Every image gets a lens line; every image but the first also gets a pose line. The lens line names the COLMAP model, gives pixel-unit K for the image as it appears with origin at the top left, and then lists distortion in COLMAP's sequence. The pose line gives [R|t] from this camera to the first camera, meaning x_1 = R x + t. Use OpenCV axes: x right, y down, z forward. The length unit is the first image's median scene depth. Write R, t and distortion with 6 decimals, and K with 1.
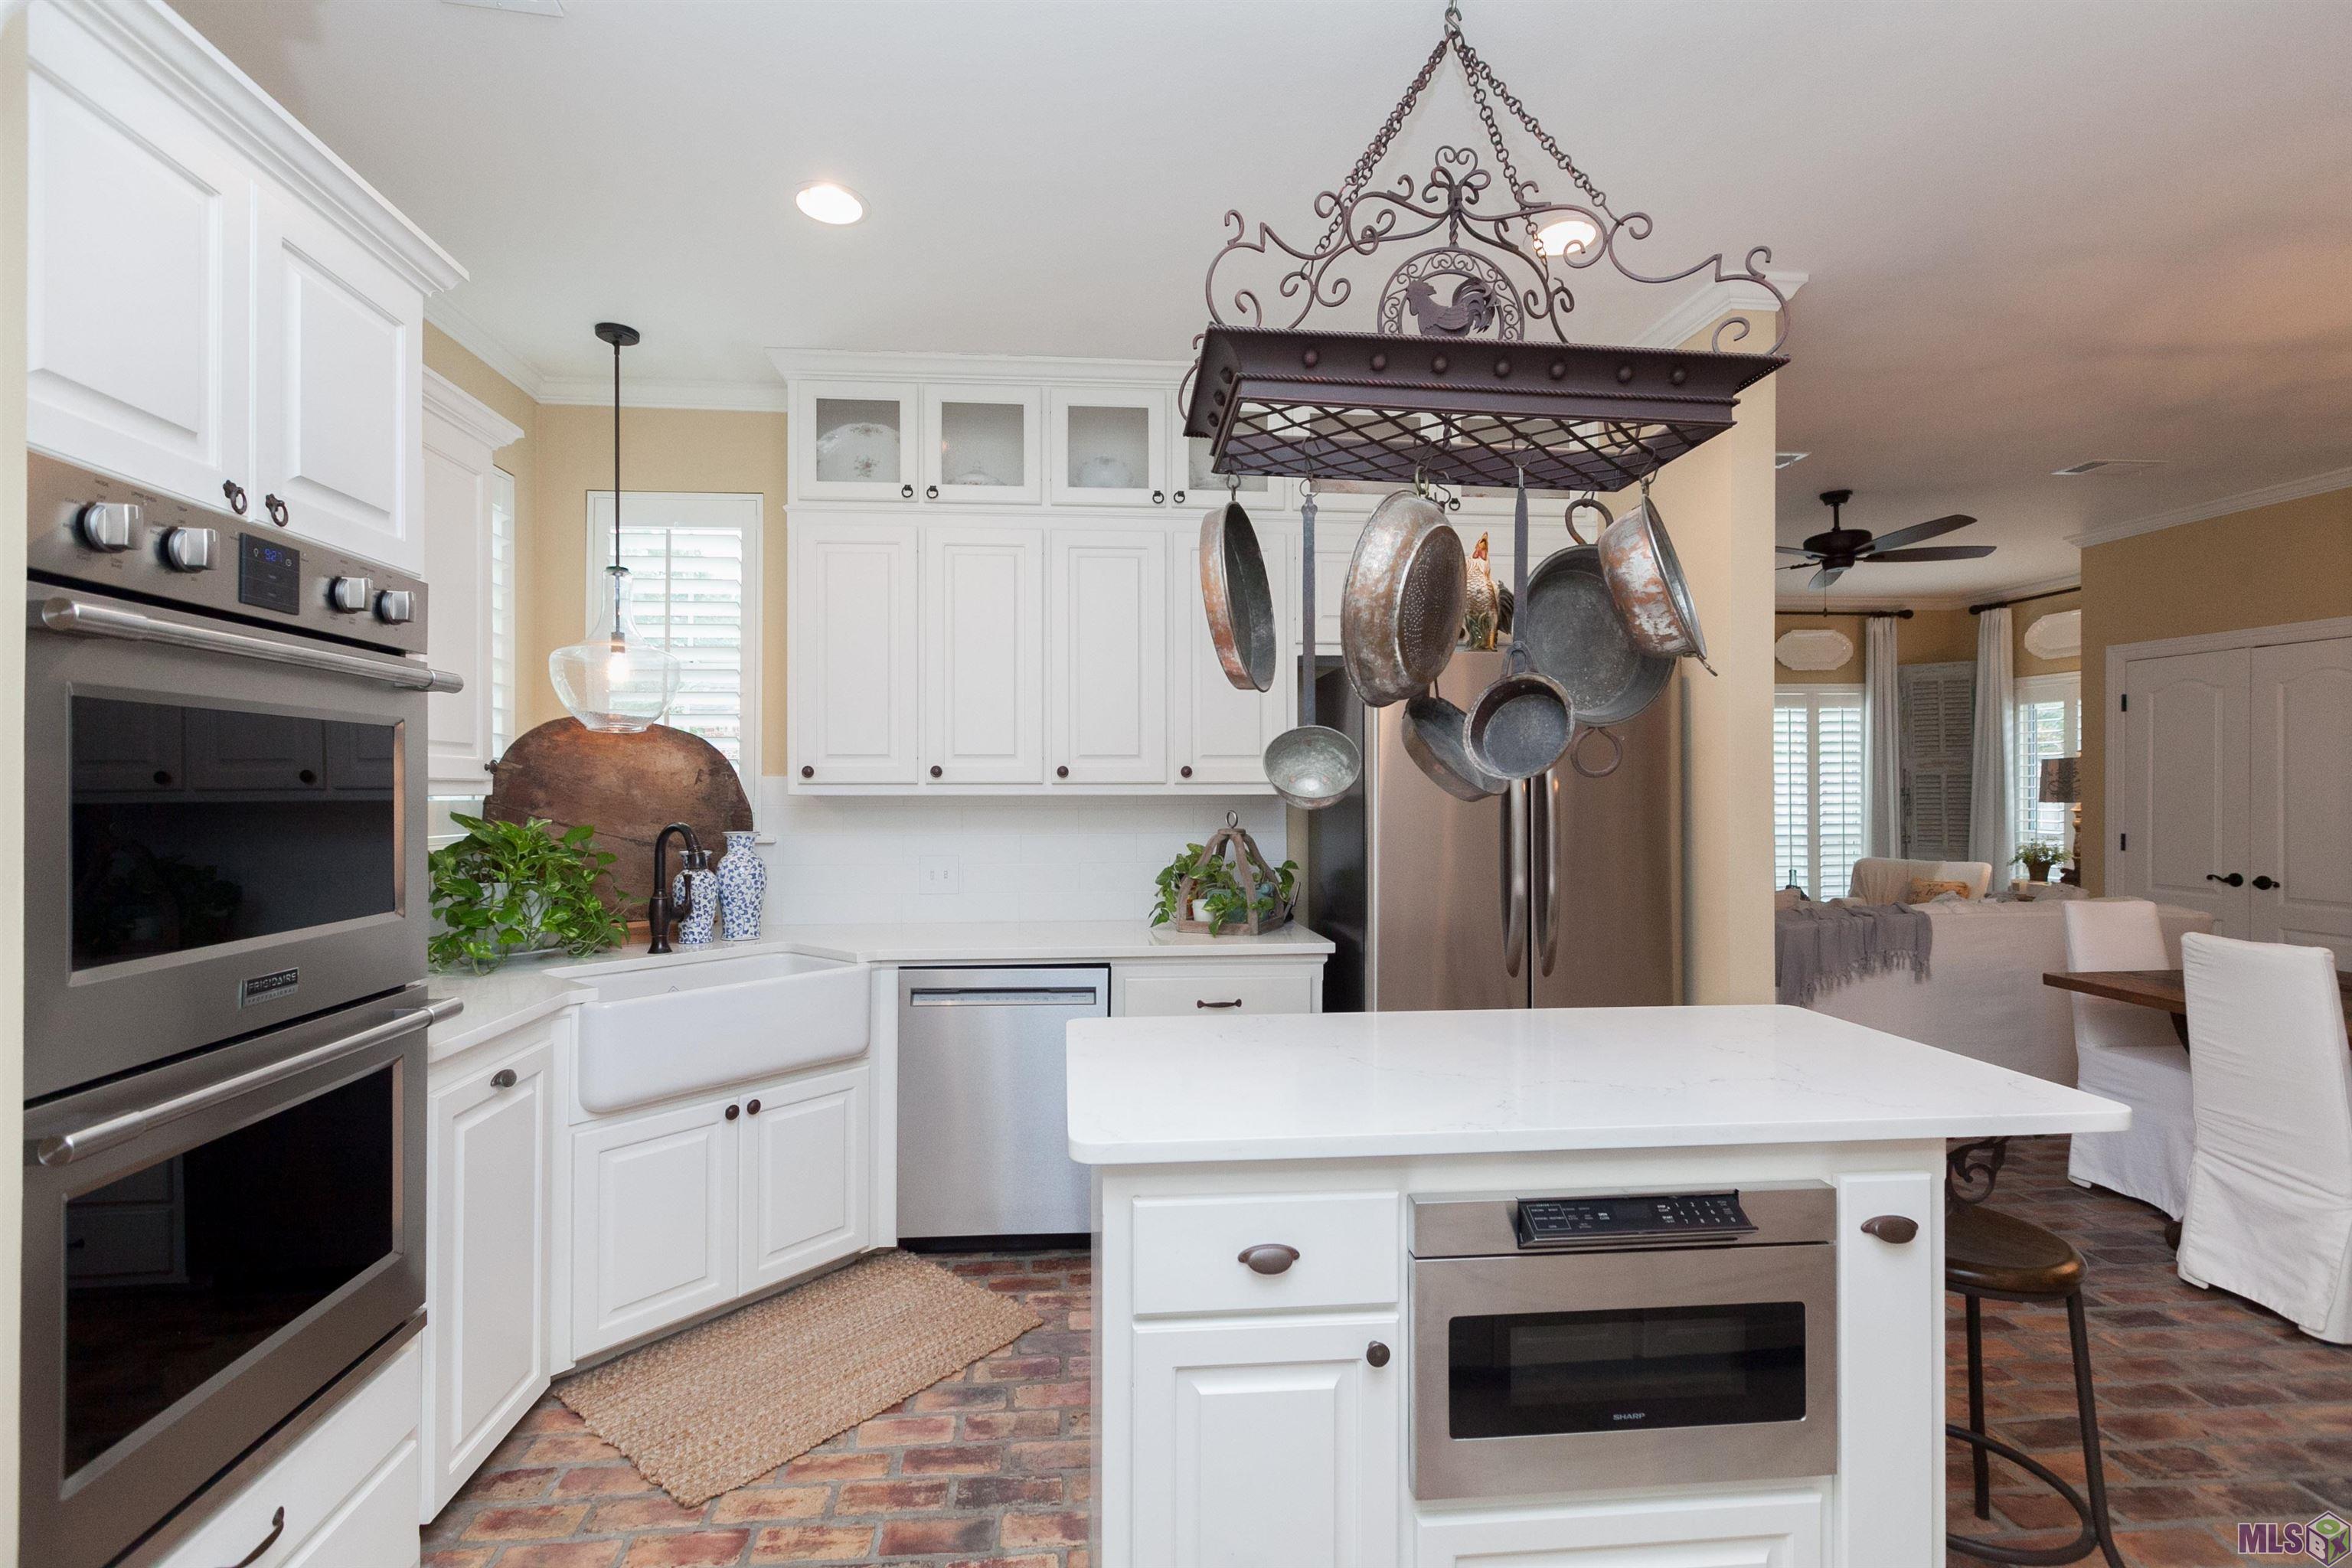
lens RADIAL K [[1059.2, 0, 1163.8], [0, 1059.2, 781.9], [0, 0, 1]] dist [-0.000260, 0.000040]
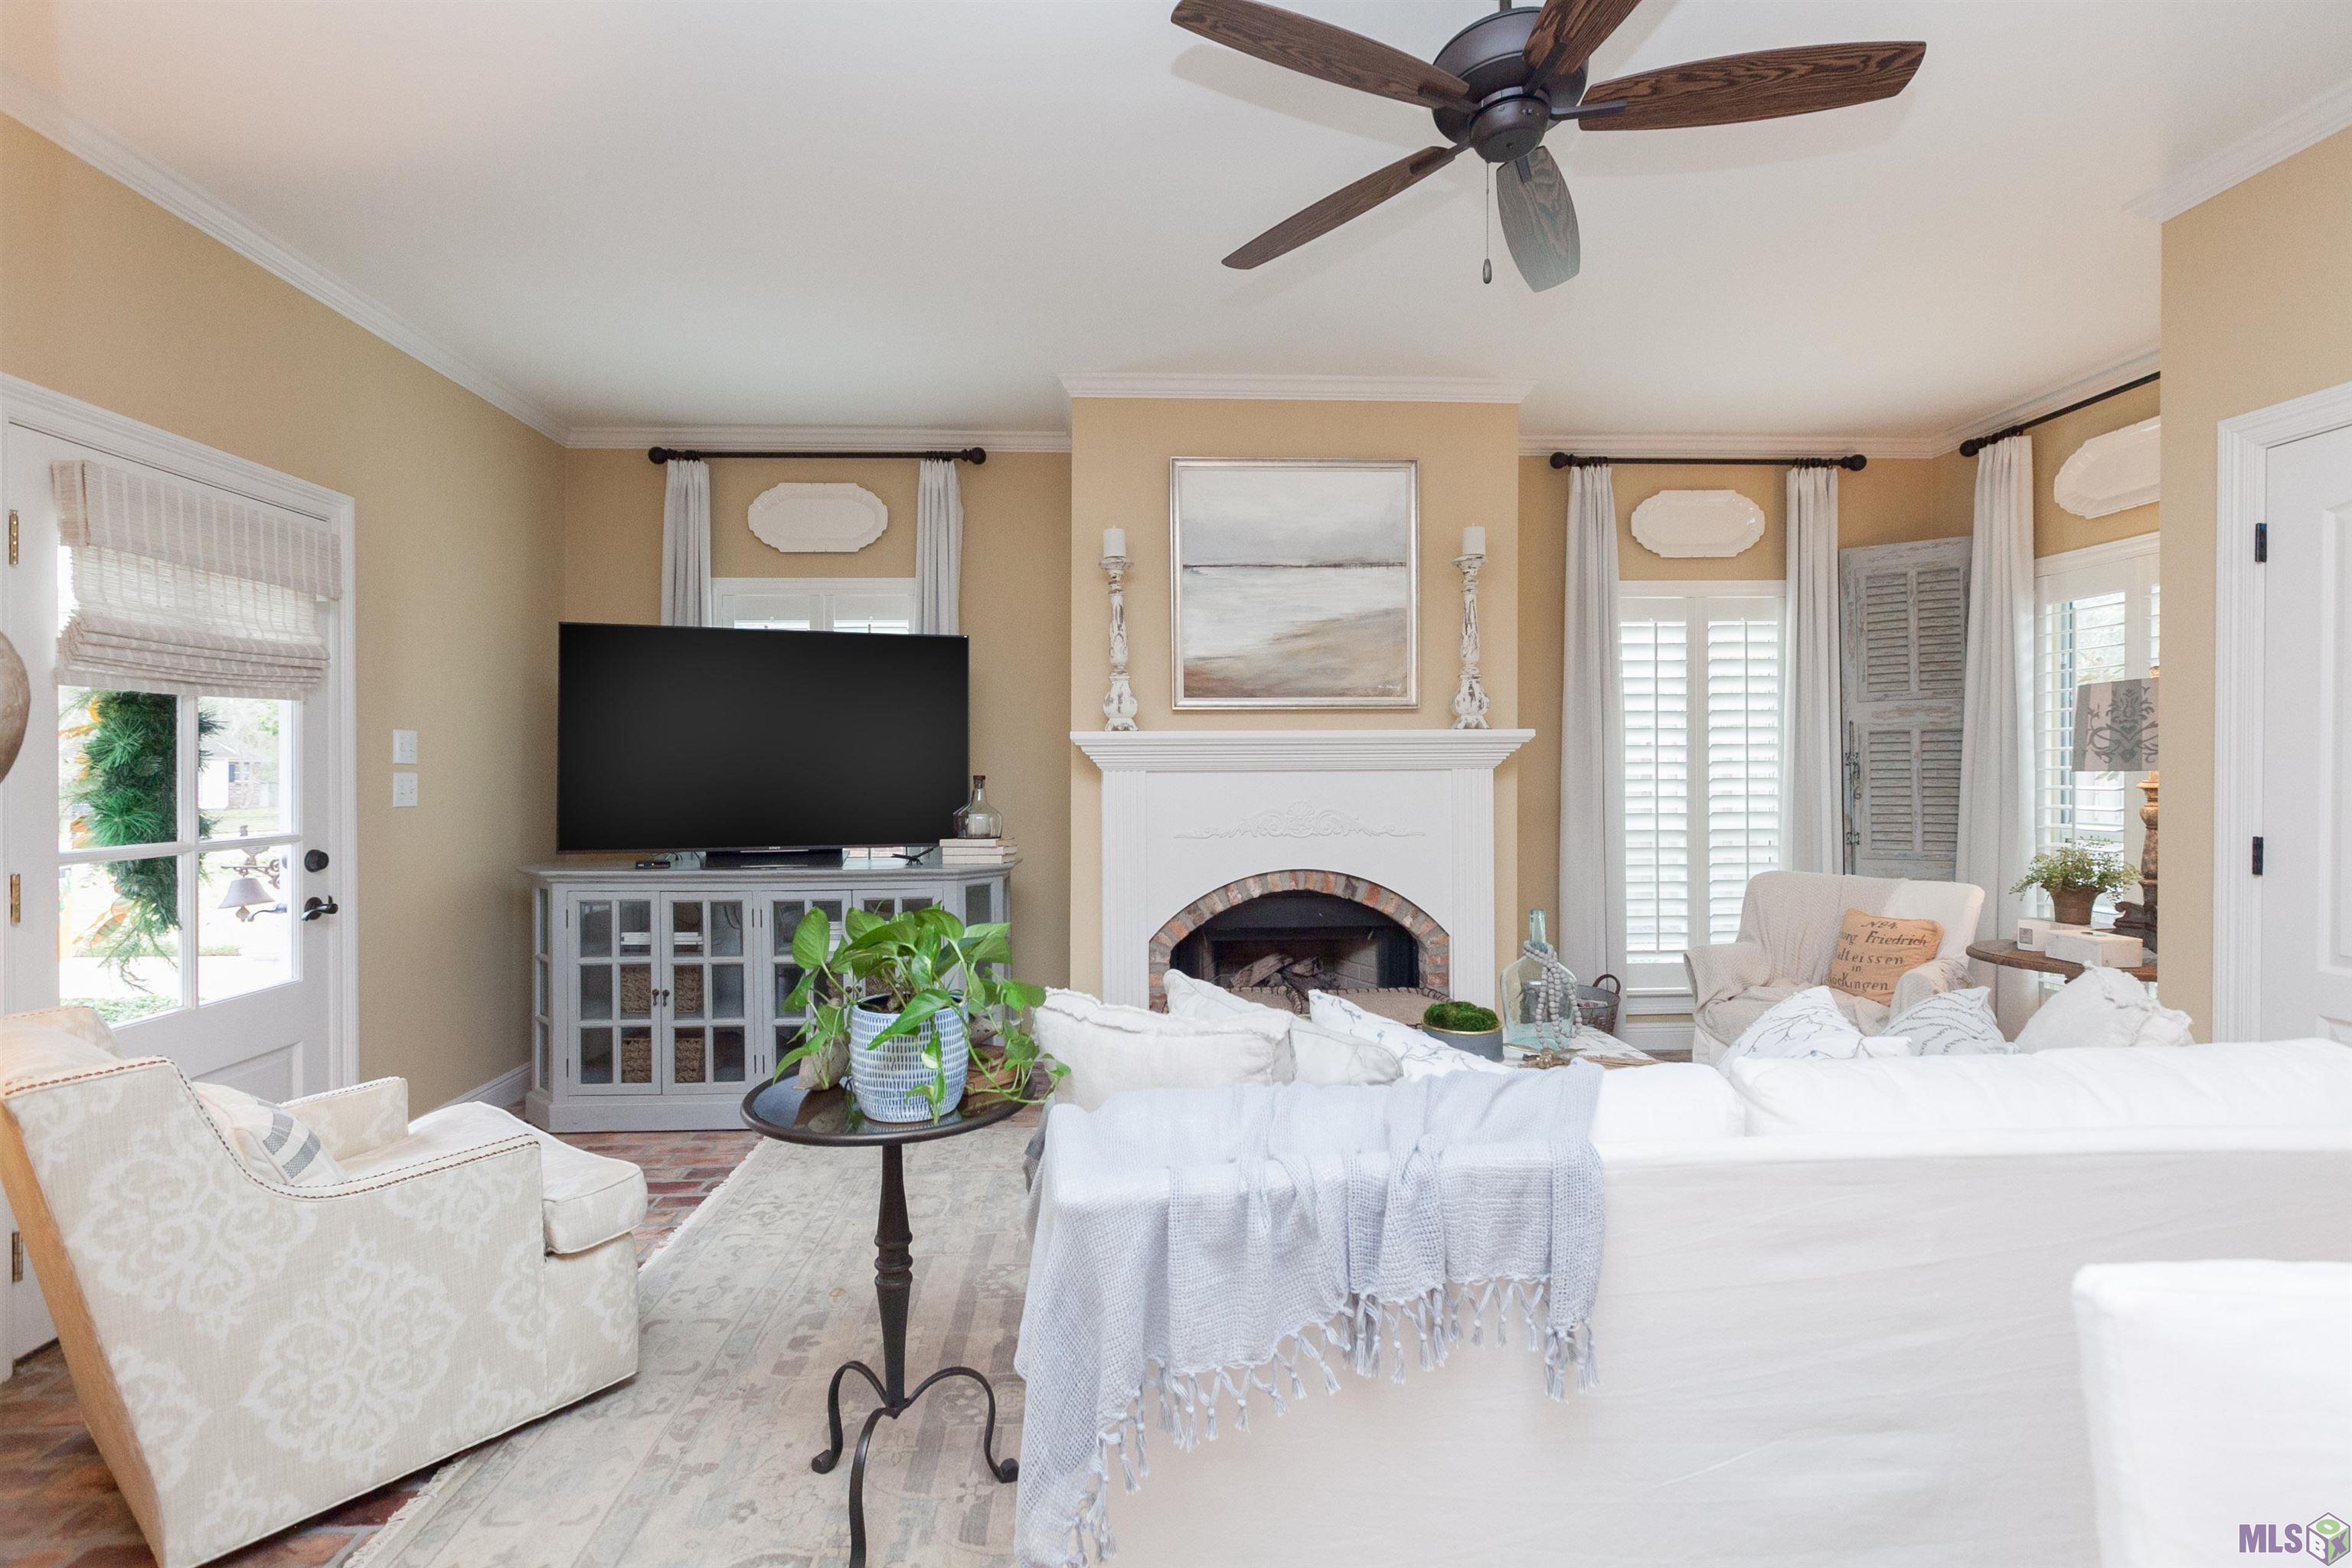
lens RADIAL K [[1056.6, 0, 1161.5], [0, 1056.6, 769.8], [0, 0, 1]] dist [-0.000651, 0.000808]
pose [[0.999200, 0.000589, -0.040000, 0.360736], [-0.000486, 0.999997, 0.002583, 0.015217], [0.040001, -0.002561, 0.999196, 0.418483]]
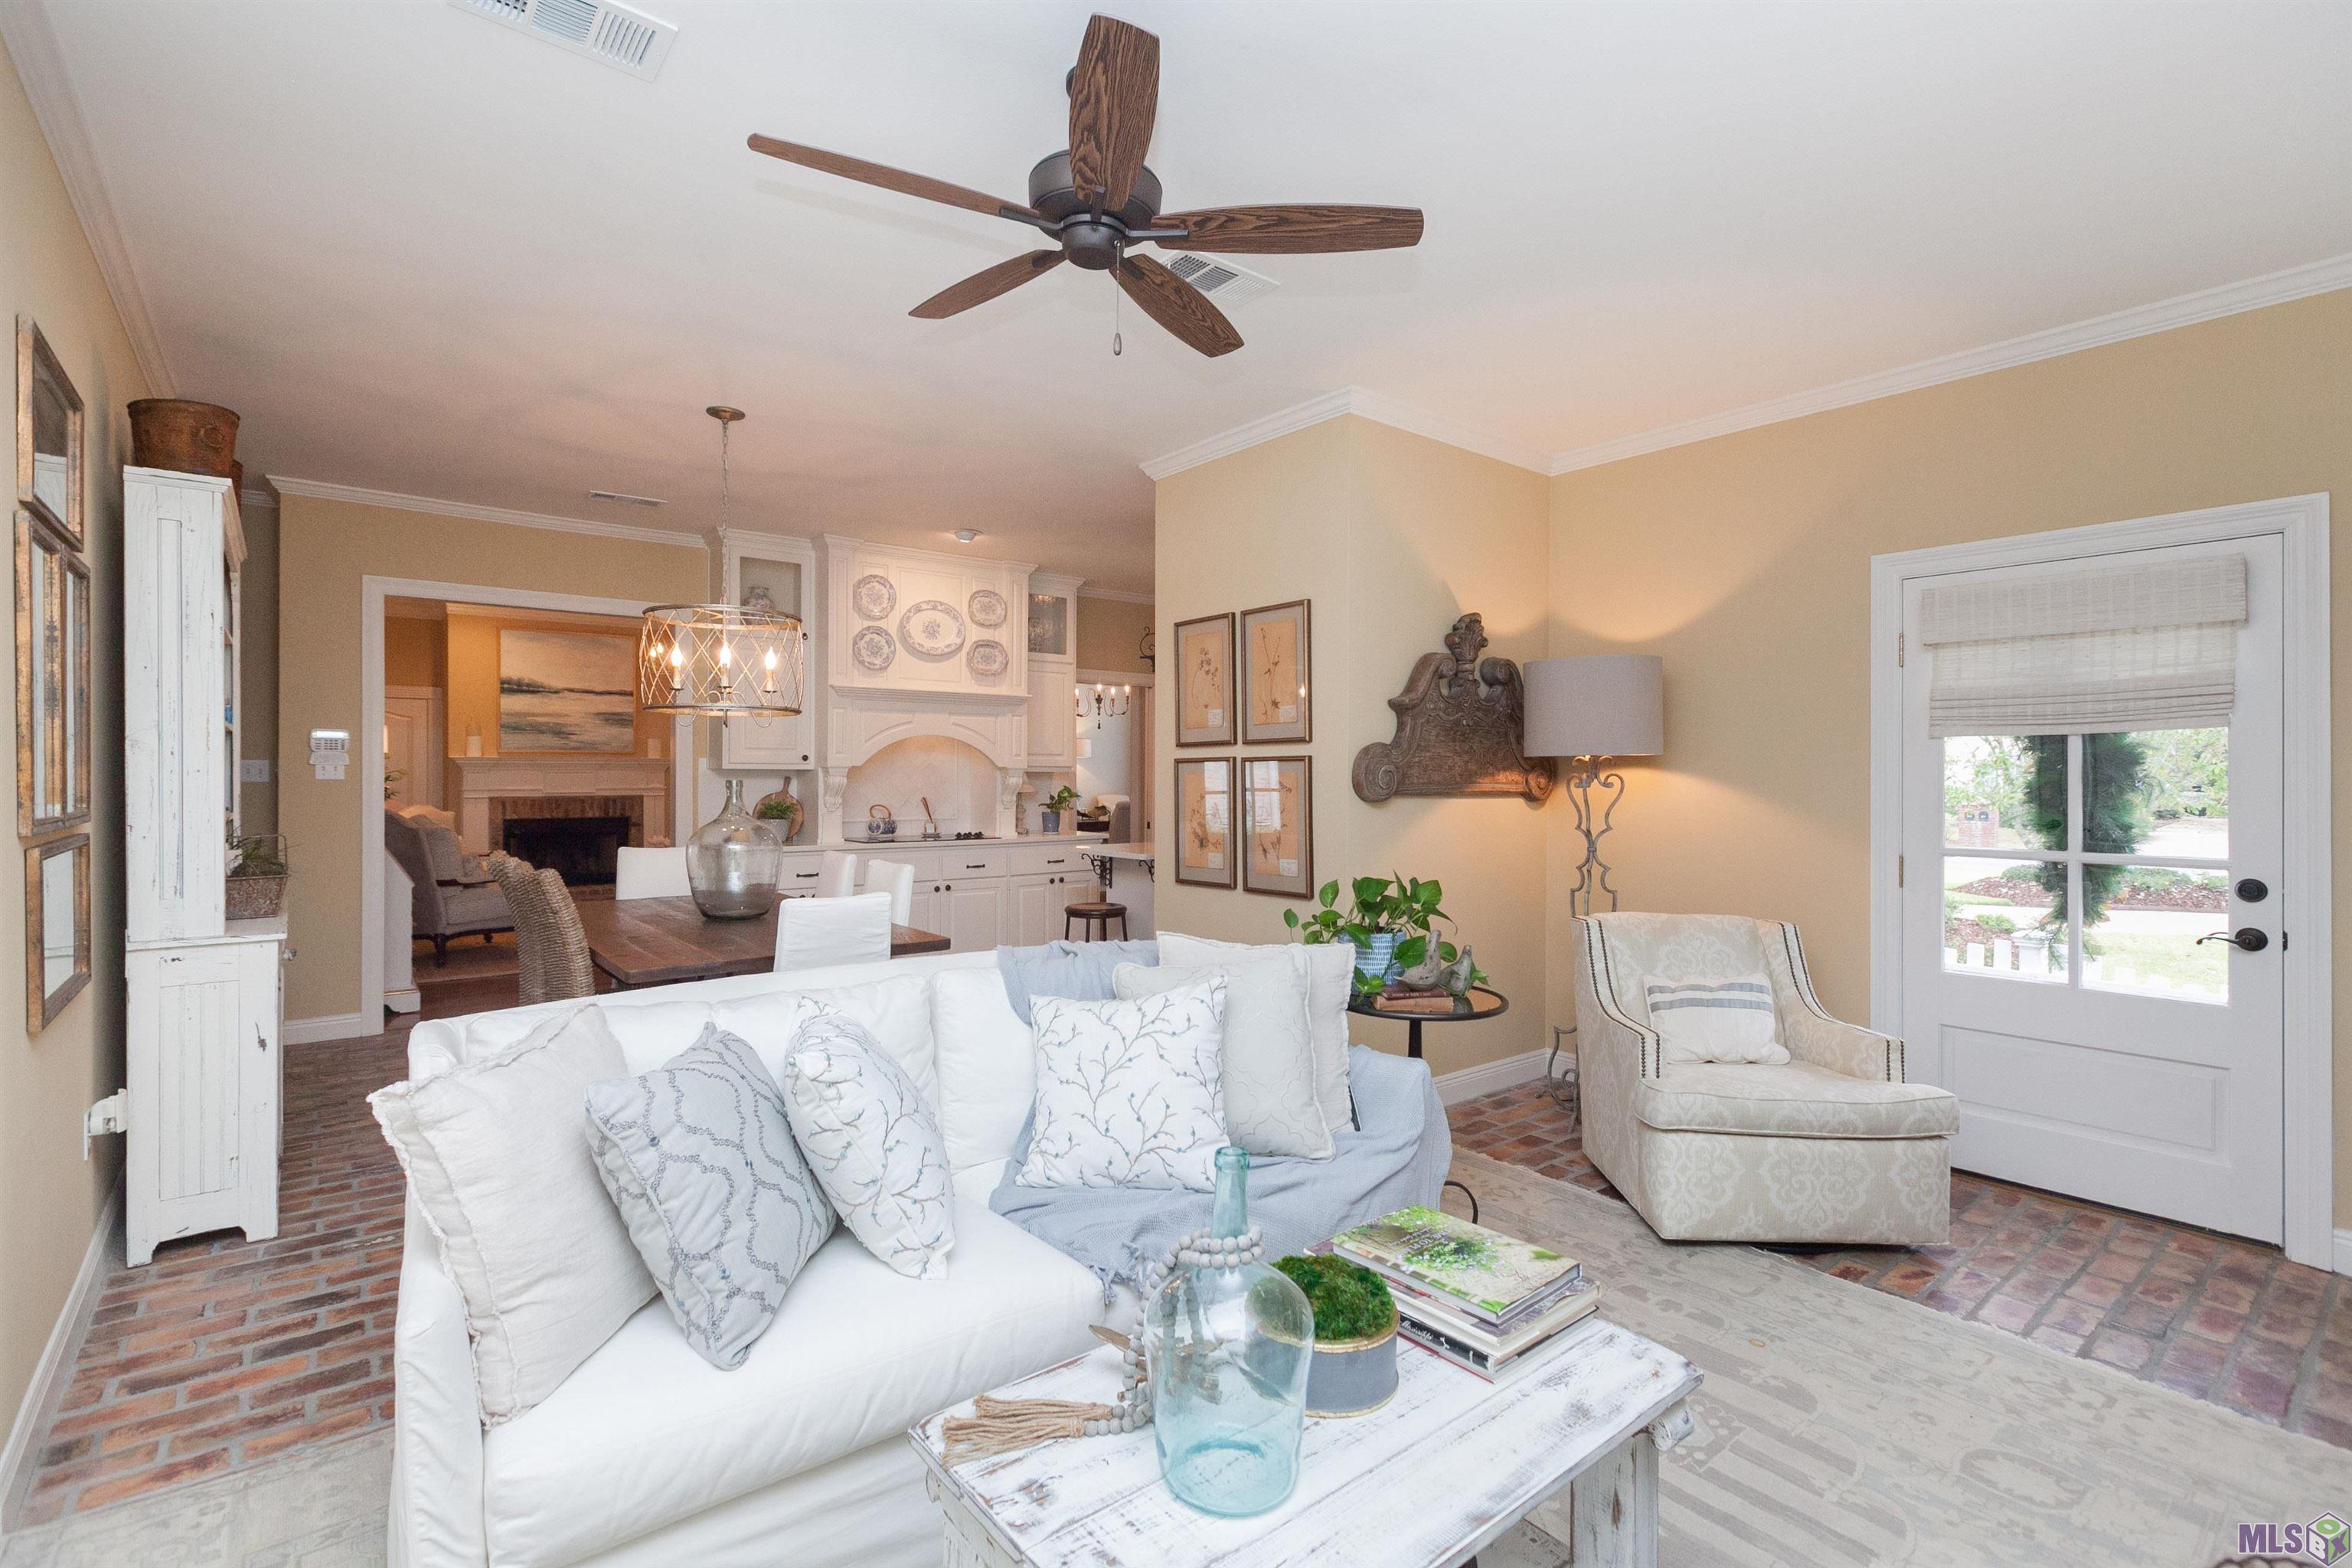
lens RADIAL K [[1054.5, 0, 1176.0], [0, 1054.5, 784.0], [0, 0, 1]] dist [0.001600, 0.000136]
pose [[-0.826055, 0.003810, -0.563576, 0.580812], [0.000413, 0.999981, 0.006154, 0.008970], [0.563589, 0.004851, -0.826041, 0.932878]]
